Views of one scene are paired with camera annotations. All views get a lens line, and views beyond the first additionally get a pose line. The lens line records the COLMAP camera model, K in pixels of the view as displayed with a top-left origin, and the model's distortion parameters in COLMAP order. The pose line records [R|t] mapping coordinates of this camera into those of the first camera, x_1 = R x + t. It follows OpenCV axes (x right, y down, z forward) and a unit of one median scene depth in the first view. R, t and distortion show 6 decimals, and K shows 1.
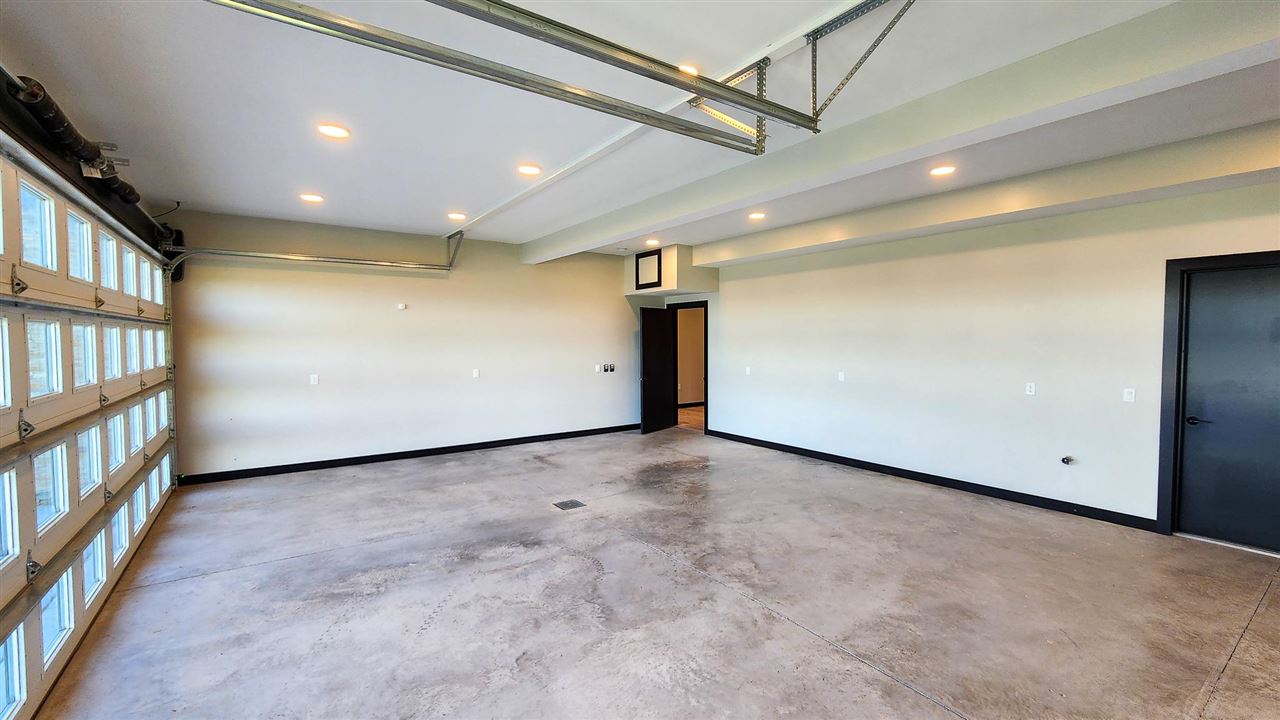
lens RADIAL K [[530.2, 0, 645.7], [0, 530.2, 359.6], [0, 0, 1]] dist [-0.001753, -0.000084]
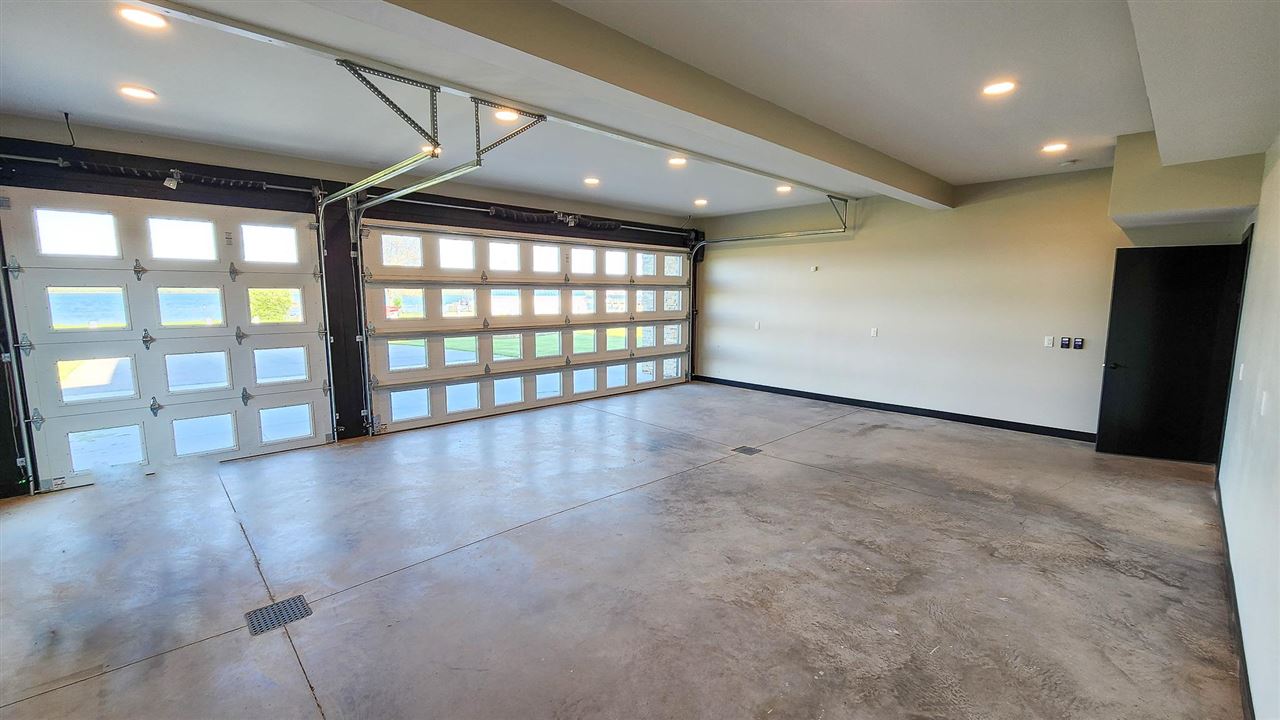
lens RADIAL K [[530.2, 0, 645.7], [0, 530.2, 359.6], [0, 0, 1]] dist [-0.001753, -0.000084]
pose [[0.147797, 0.125562, -0.981015, 0.839176], [-0.043076, 0.991784, 0.120451, -0.033795], [0.988079, 0.024456, 0.151991, 0.596723]]
